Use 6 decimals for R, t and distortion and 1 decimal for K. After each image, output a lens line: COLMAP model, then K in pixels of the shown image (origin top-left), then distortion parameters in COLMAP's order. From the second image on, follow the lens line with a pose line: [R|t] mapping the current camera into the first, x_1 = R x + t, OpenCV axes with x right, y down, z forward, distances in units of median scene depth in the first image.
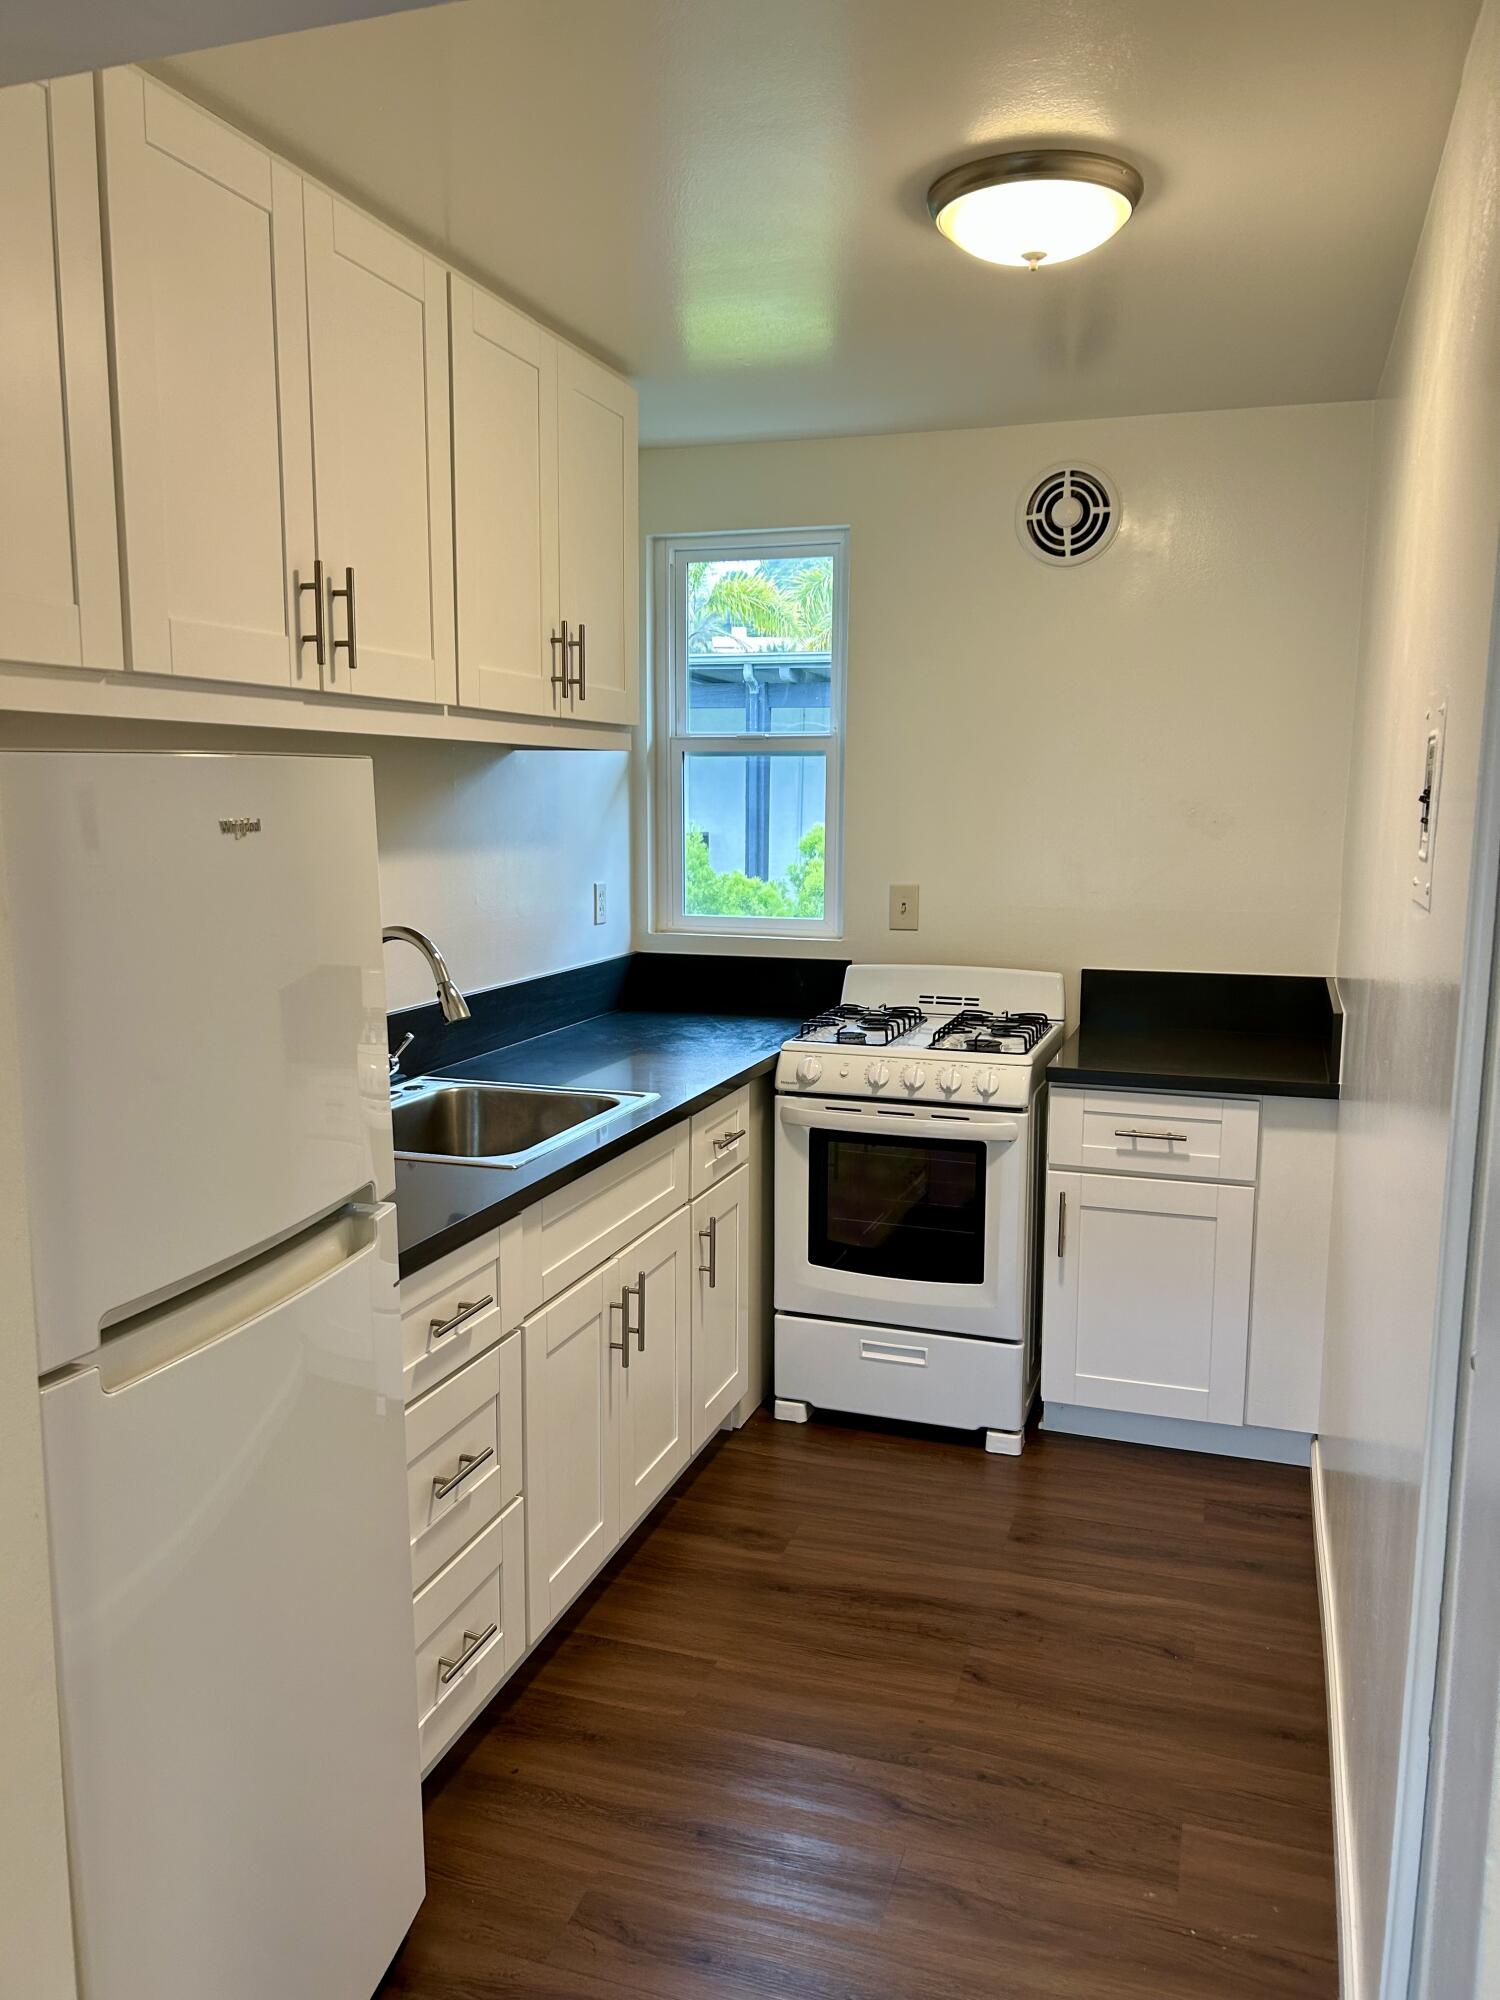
lens RADIAL K [[1507.2, 0, 745.5], [0, 1507.2, 1002.1], [0, 0, 1]] dist [0.052315, -0.007763]
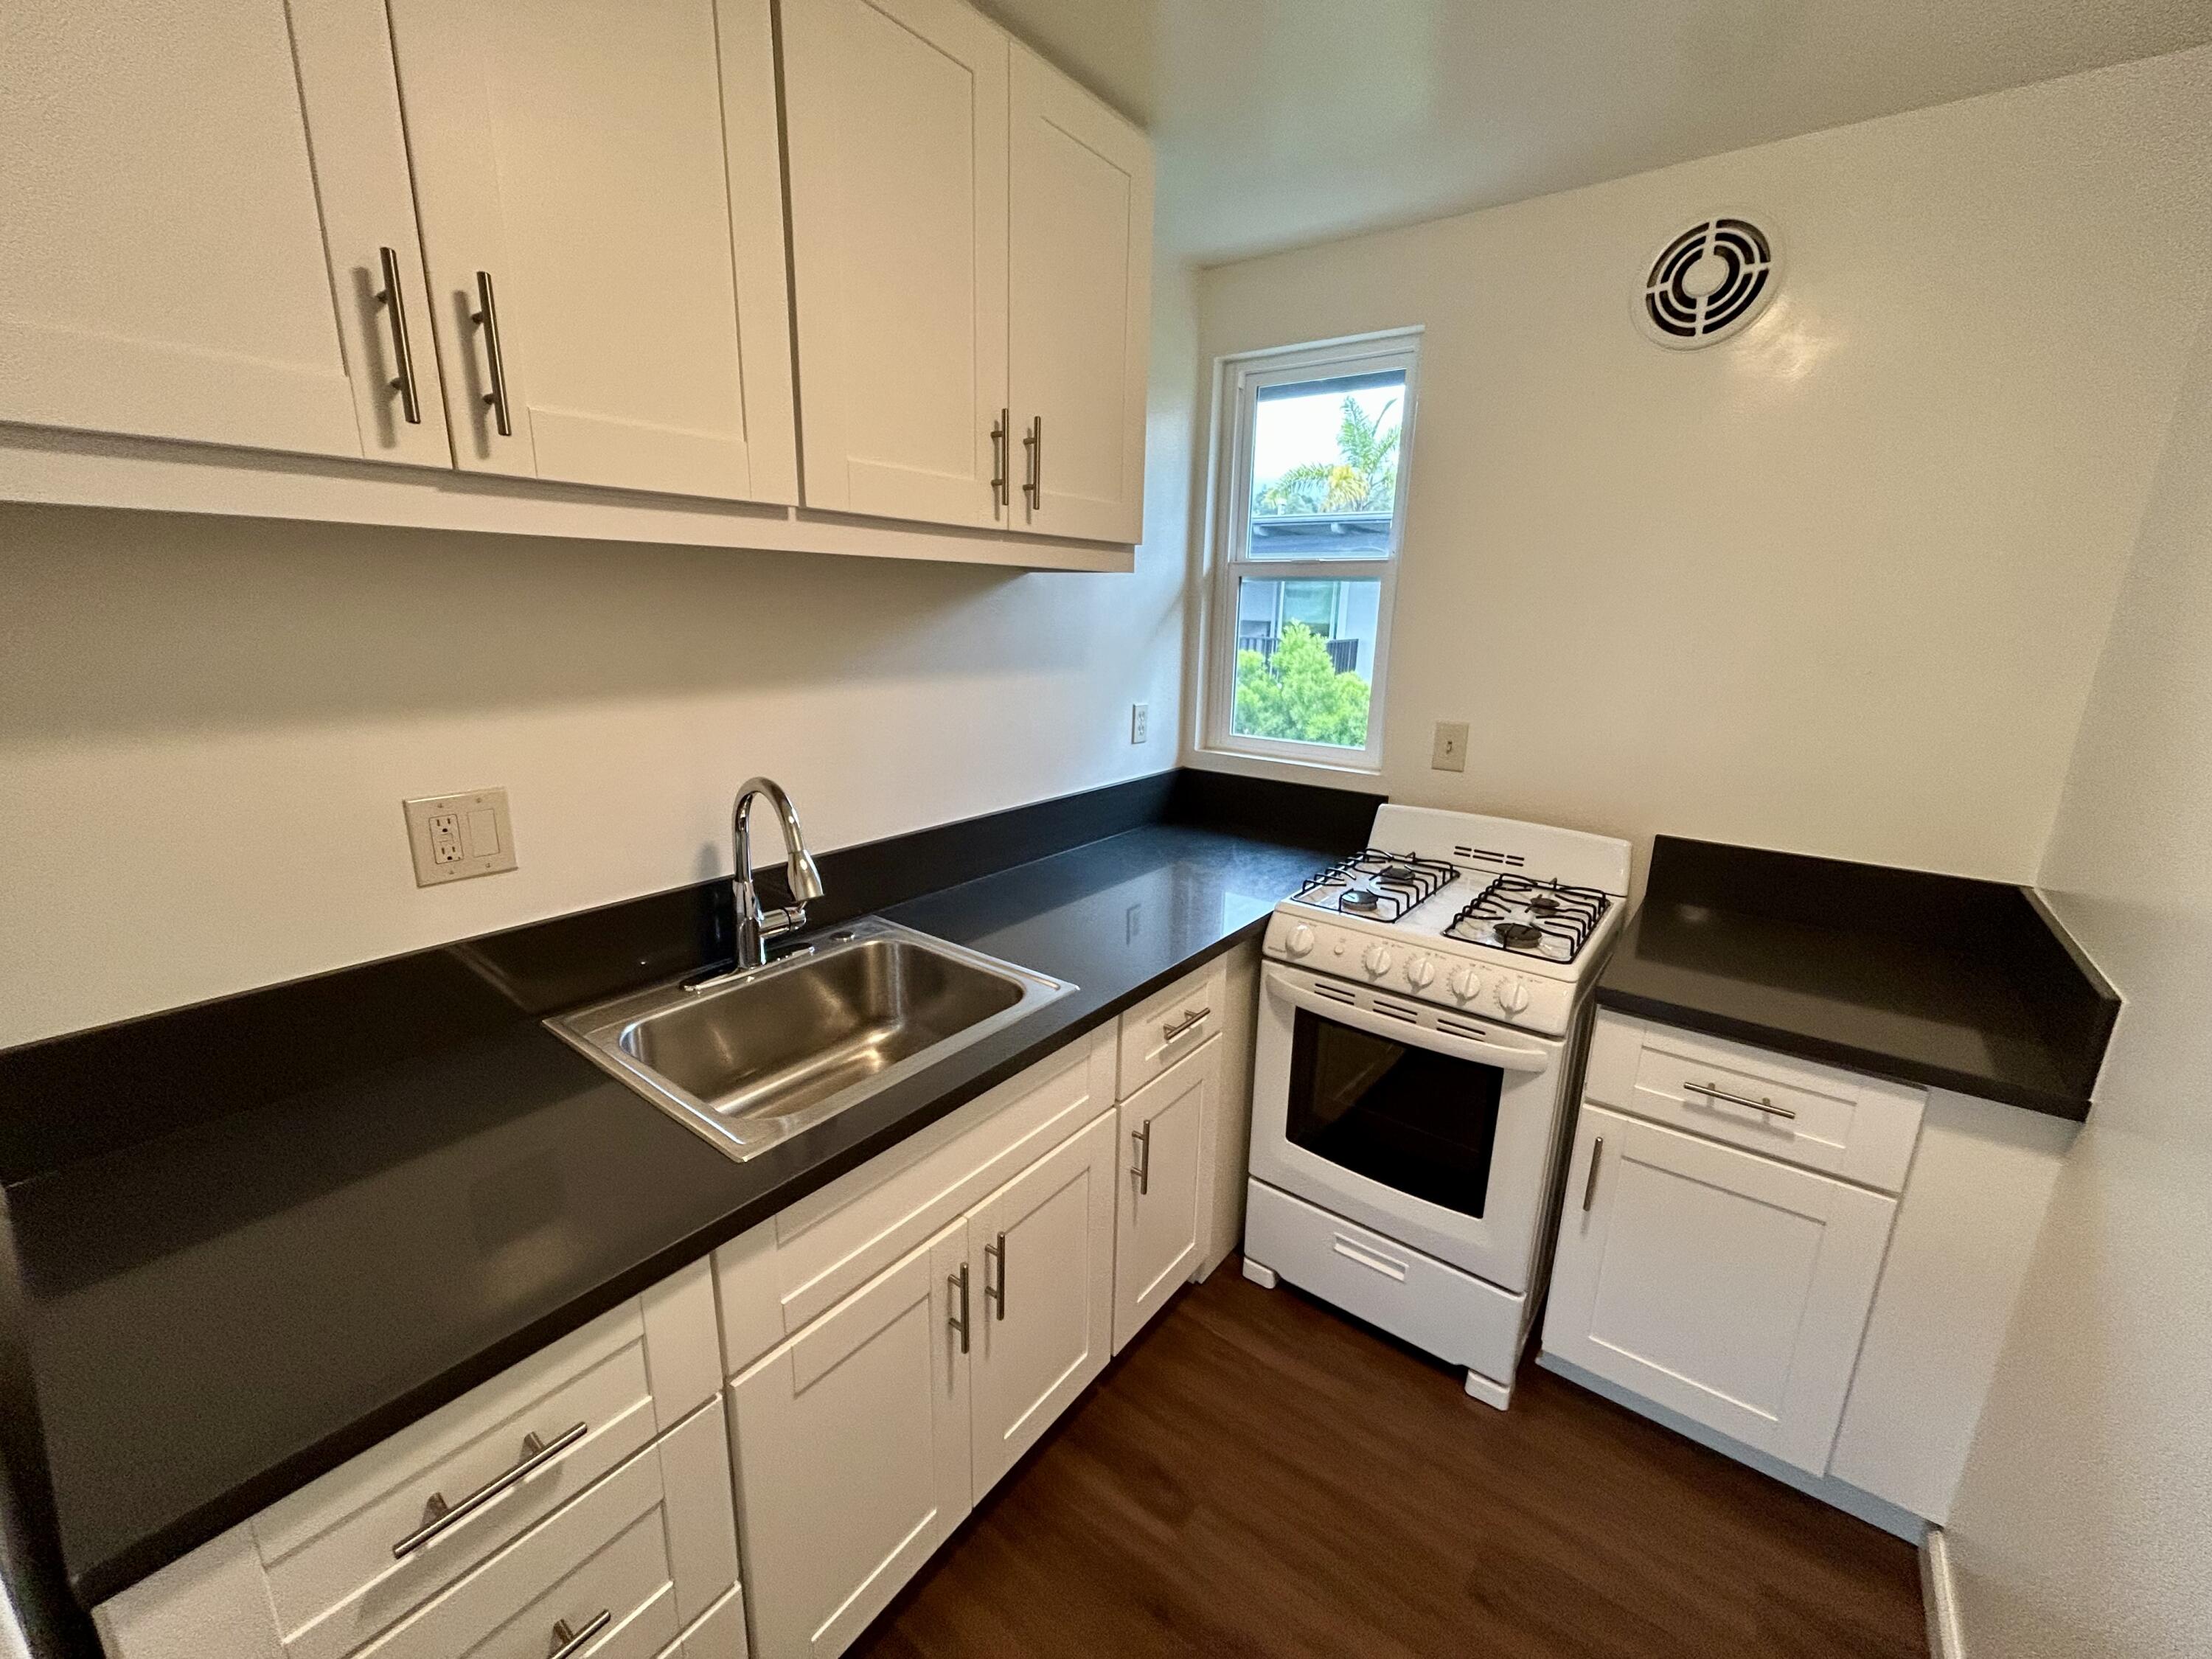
lens RADIAL K [[894.0, 0, 1102.2], [0, 894.0, 817.3], [0, 0, 1]] dist [-0.008107, 0.002183]
pose [[0.948664, 0.091106, -0.302881, 0.084602], [-0.062529, 0.992738, 0.102765, -0.074139], [0.310044, -0.078550, 0.947472, 0.471141]]
